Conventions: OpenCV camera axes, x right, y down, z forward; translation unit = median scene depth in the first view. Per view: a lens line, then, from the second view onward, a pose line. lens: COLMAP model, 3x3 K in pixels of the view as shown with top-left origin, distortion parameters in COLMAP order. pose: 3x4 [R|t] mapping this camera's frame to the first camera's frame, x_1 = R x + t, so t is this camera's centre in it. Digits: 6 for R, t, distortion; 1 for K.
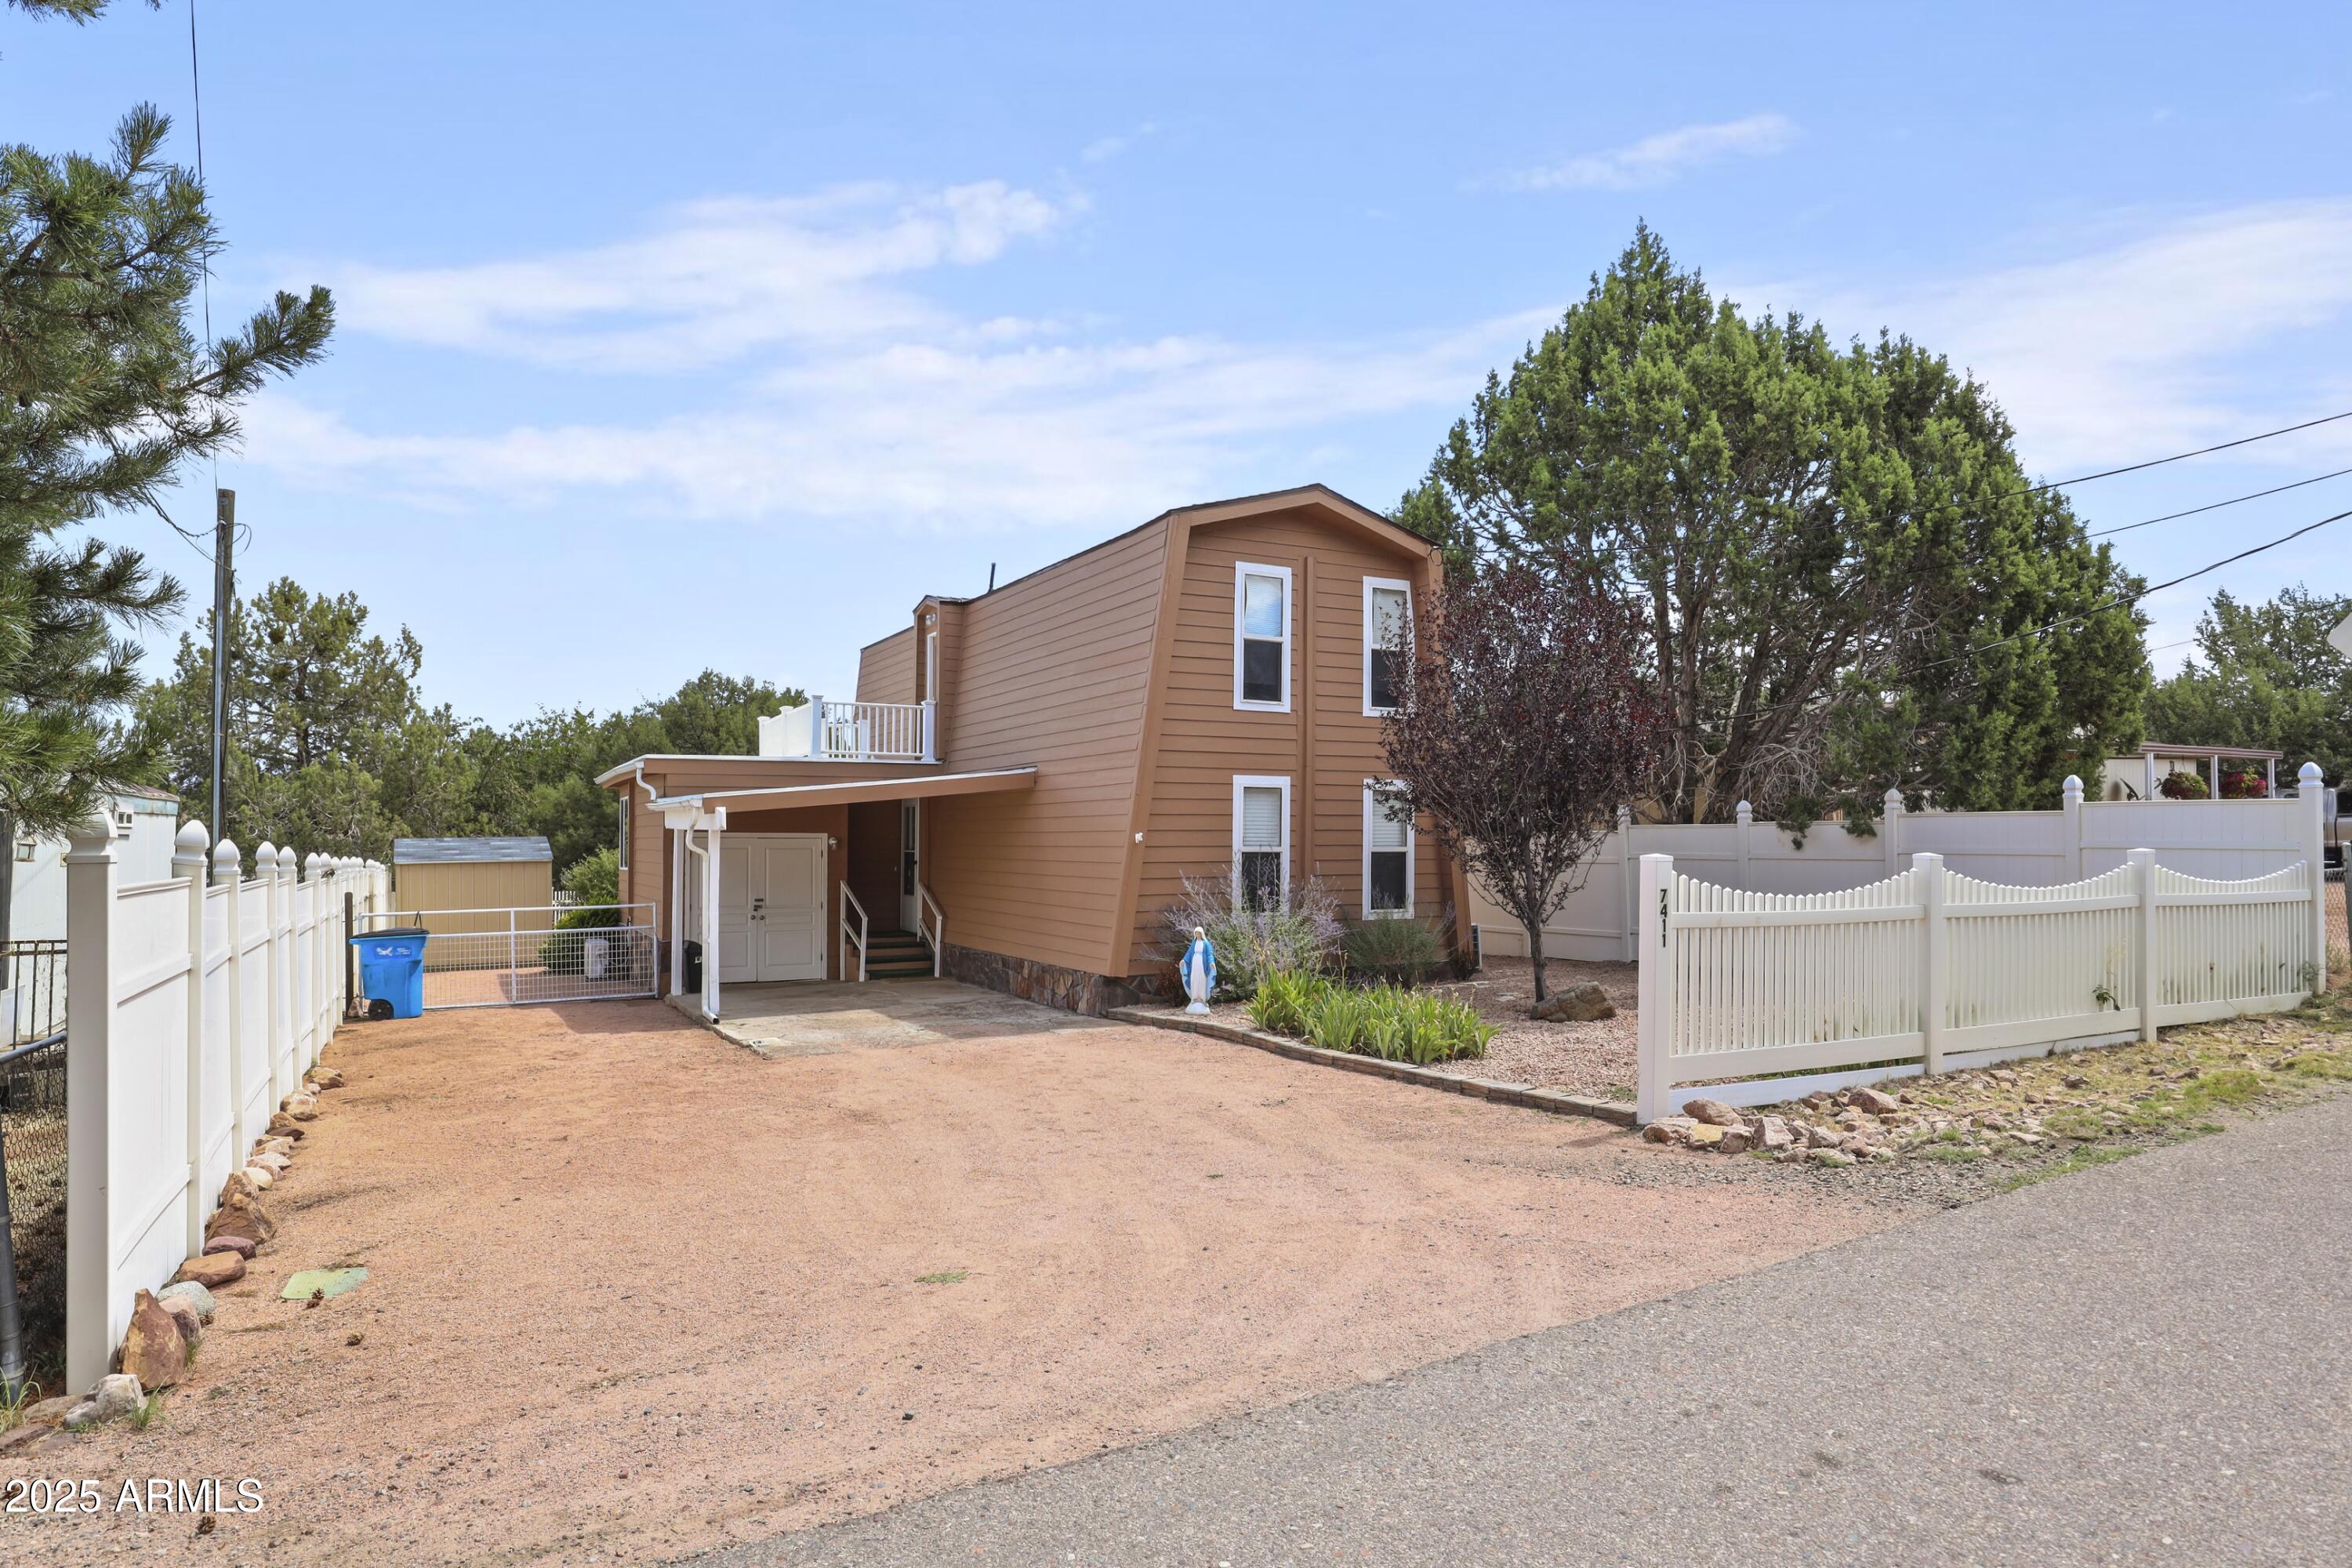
lens RADIAL K [[1392.7, 0, 1179.2], [0, 1392.7, 802.2], [0, 0, 1]] dist [-0.012030, -0.002796]
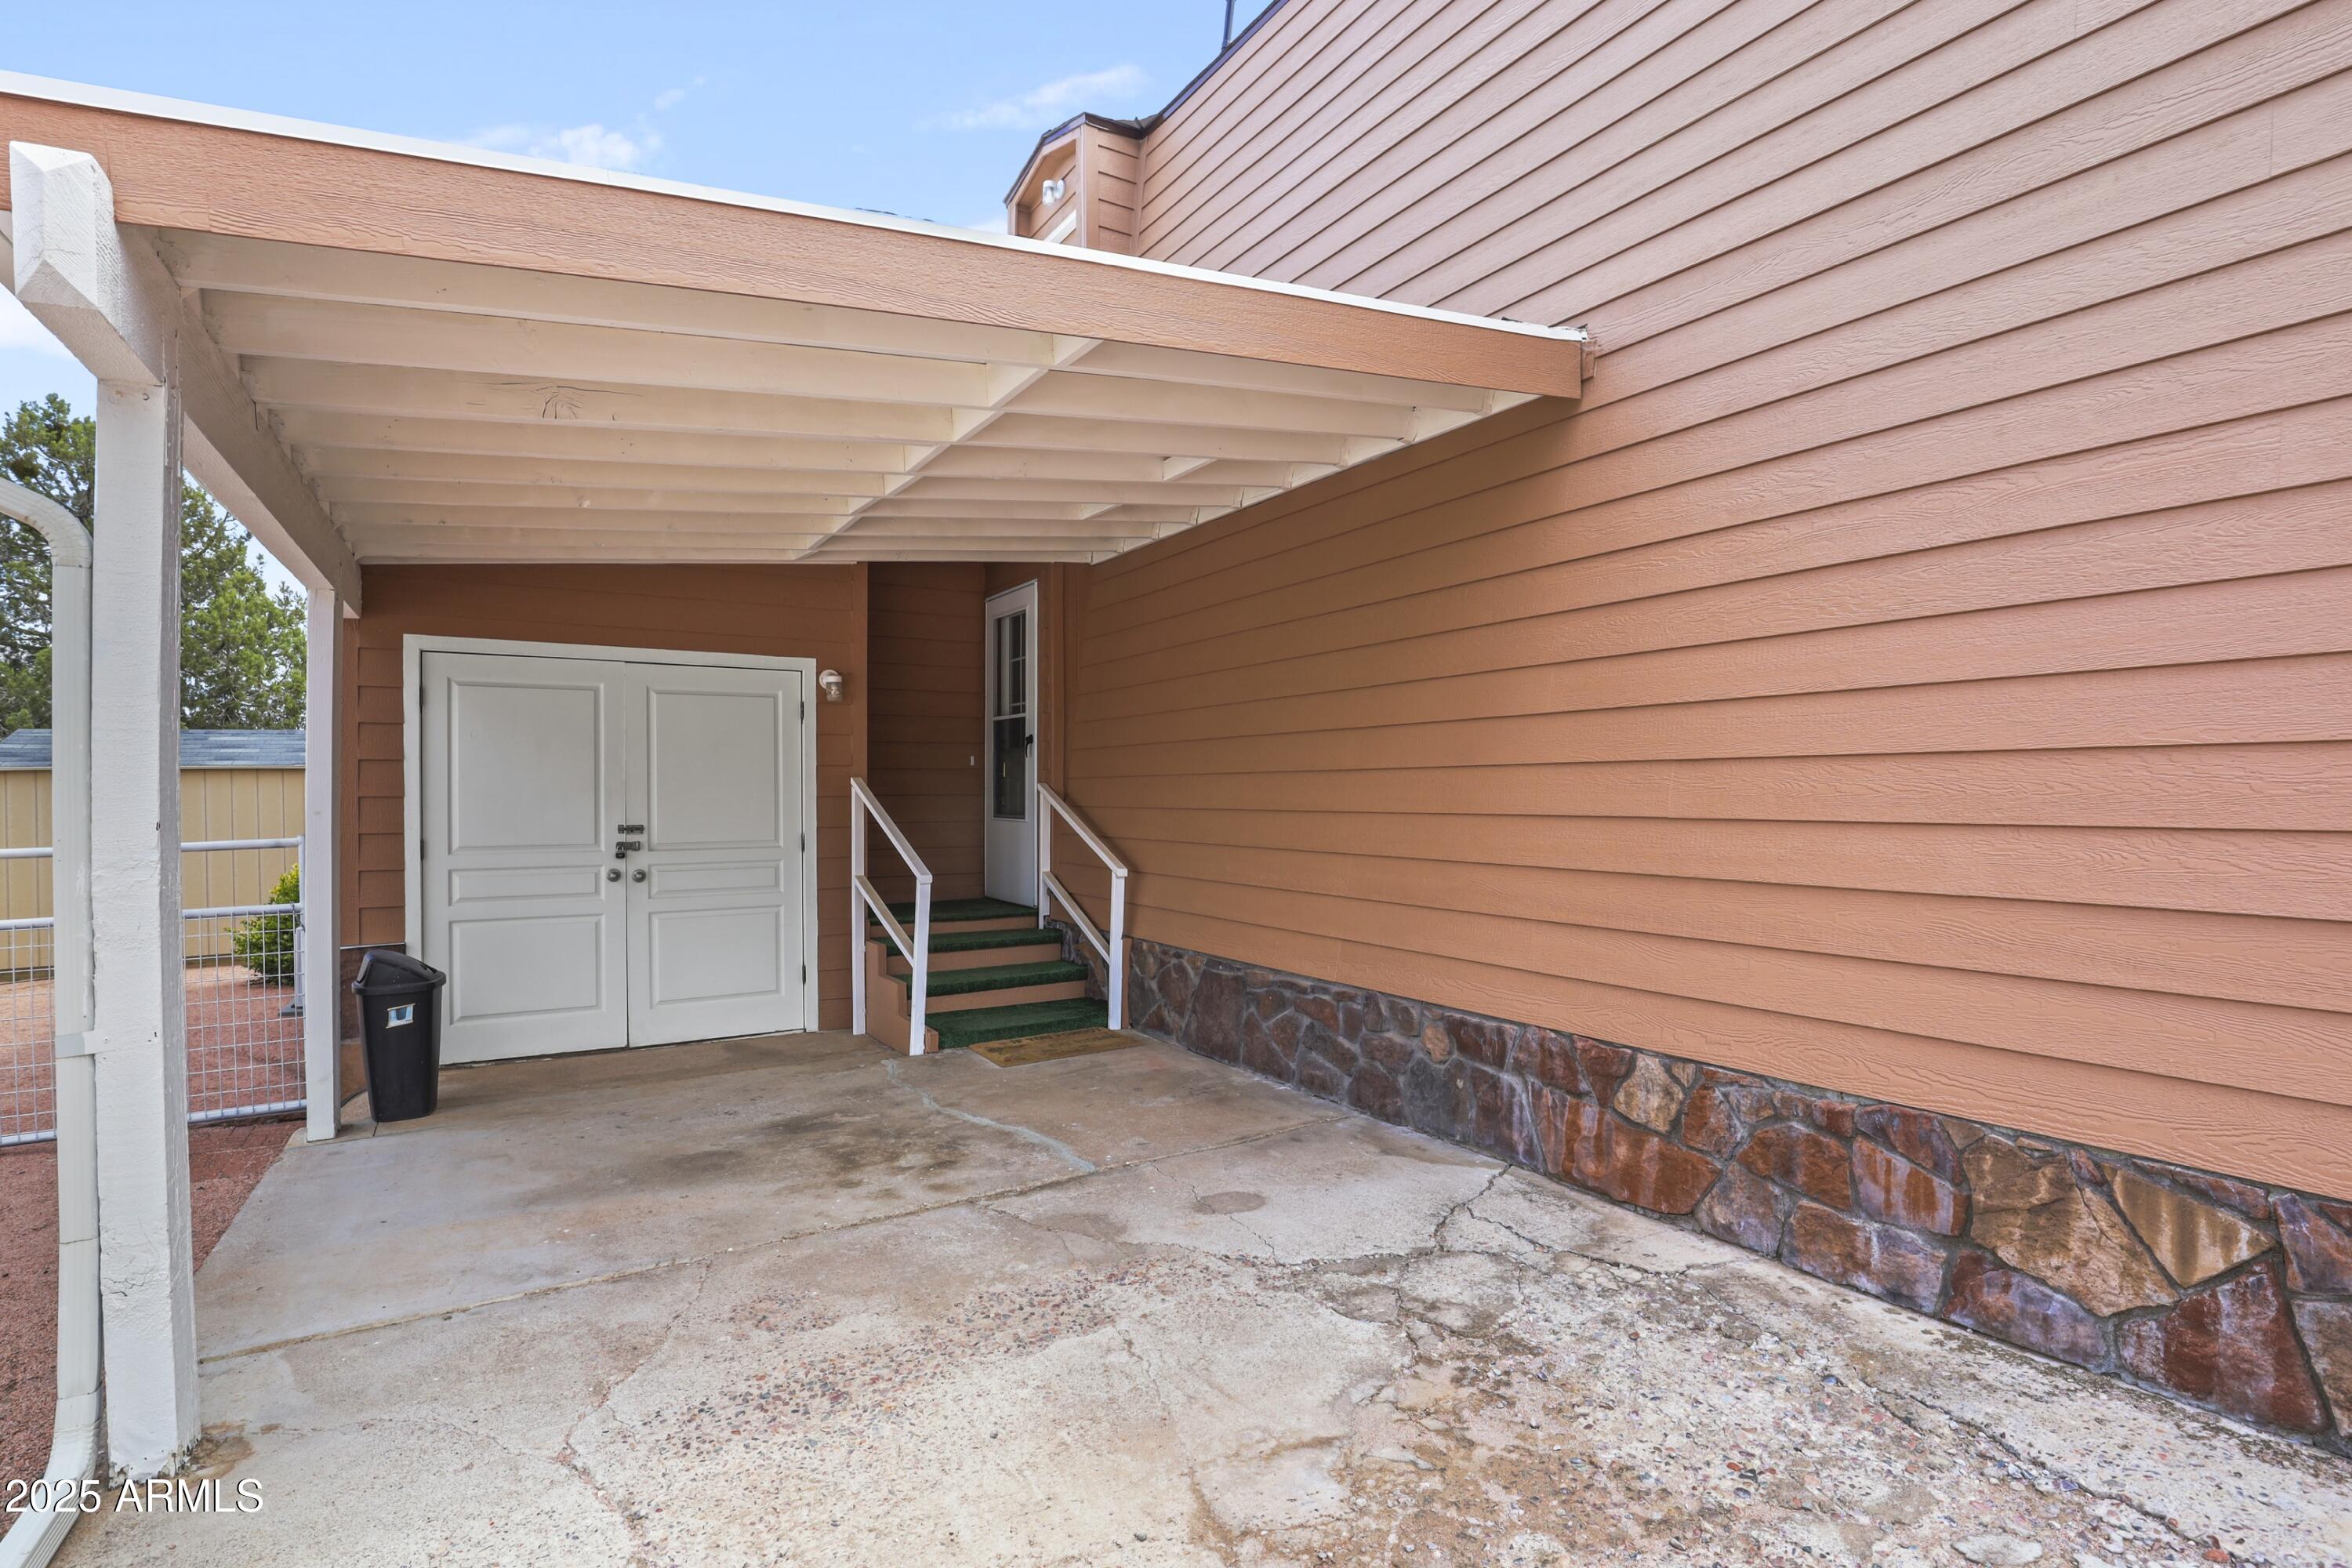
lens RADIAL K [[1081.5, 0, 1178.4], [0, 1081.5, 795.2], [0, 0, 1]] dist [-0.030112, 0.003166]
pose [[0.997637, -0.005392, 0.068496, -0.216464], [0.003537, 0.999624, 0.027179, 0.066877], [-0.068617, -0.026872, 0.997281, 0.868493]]
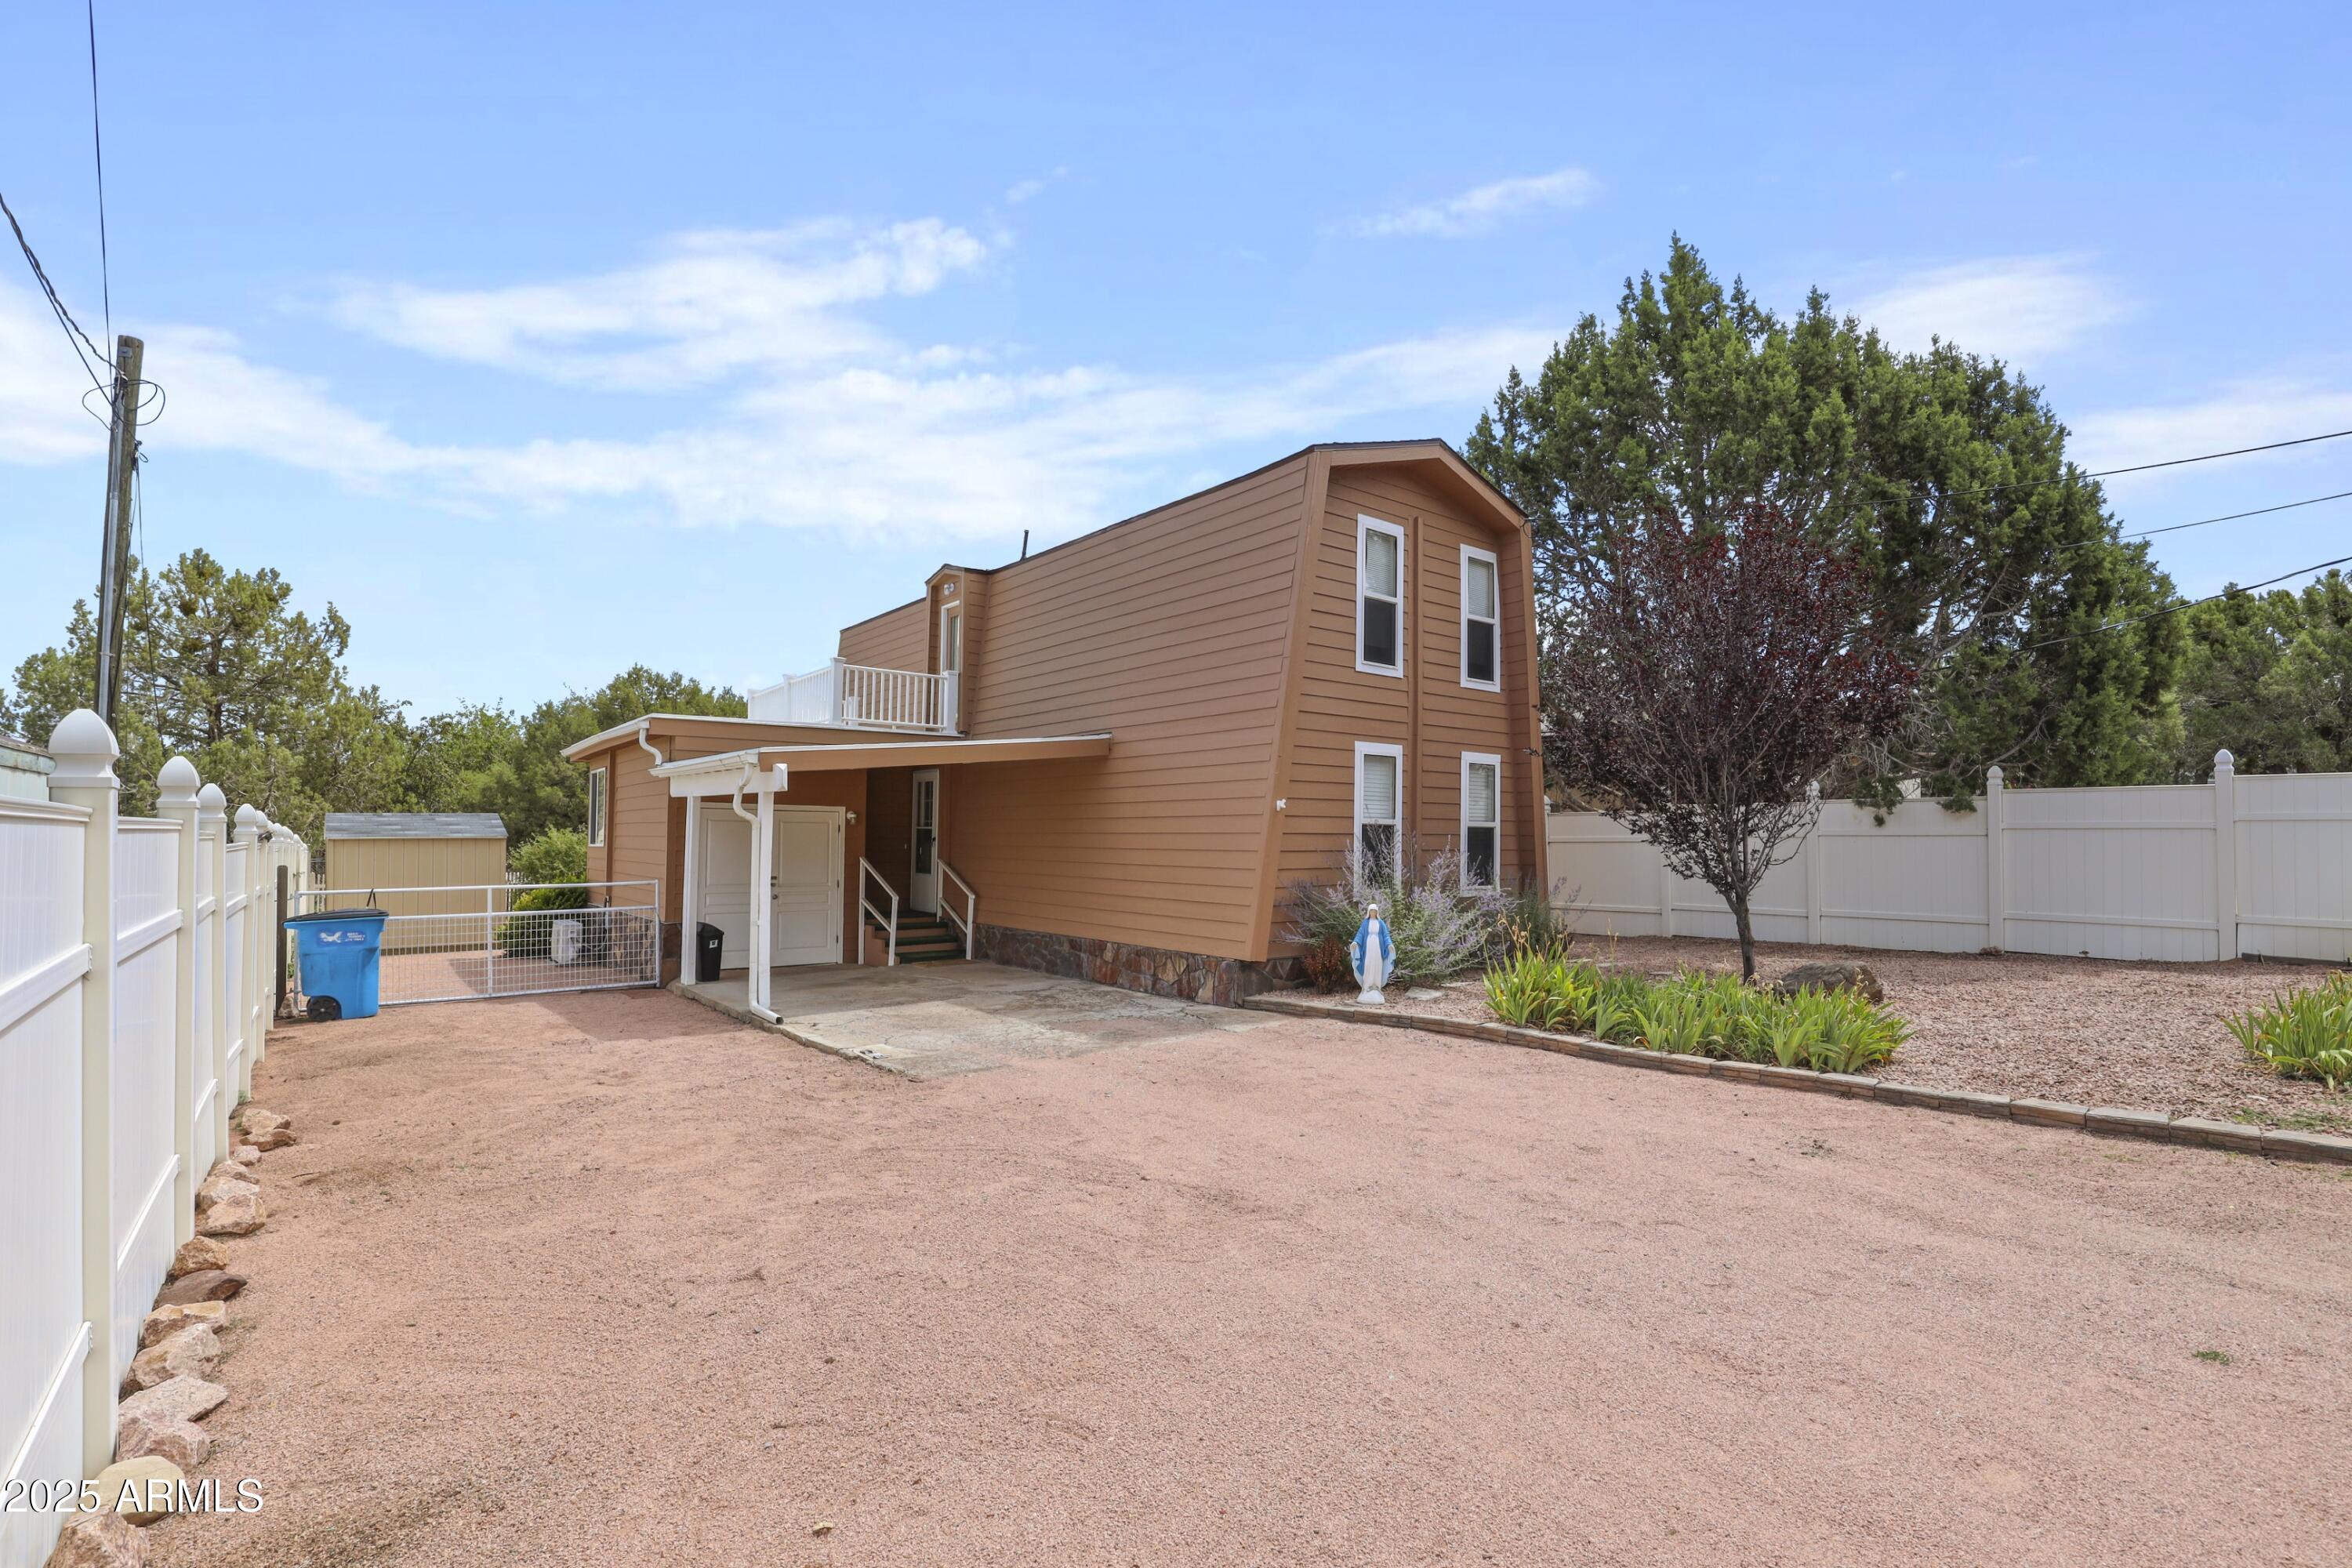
lens RADIAL K [[1081.5, 0, 1172.3], [0, 1081.5, 794.4], [0, 0, 1]] dist [-0.030112, 0.003166]
pose [[0.984206, 0.013767, 0.176492, -0.207014], [-0.011264, 0.999821, -0.015175, 0.028439], [-0.176669, 0.012947, 0.984185, 0.310772]]
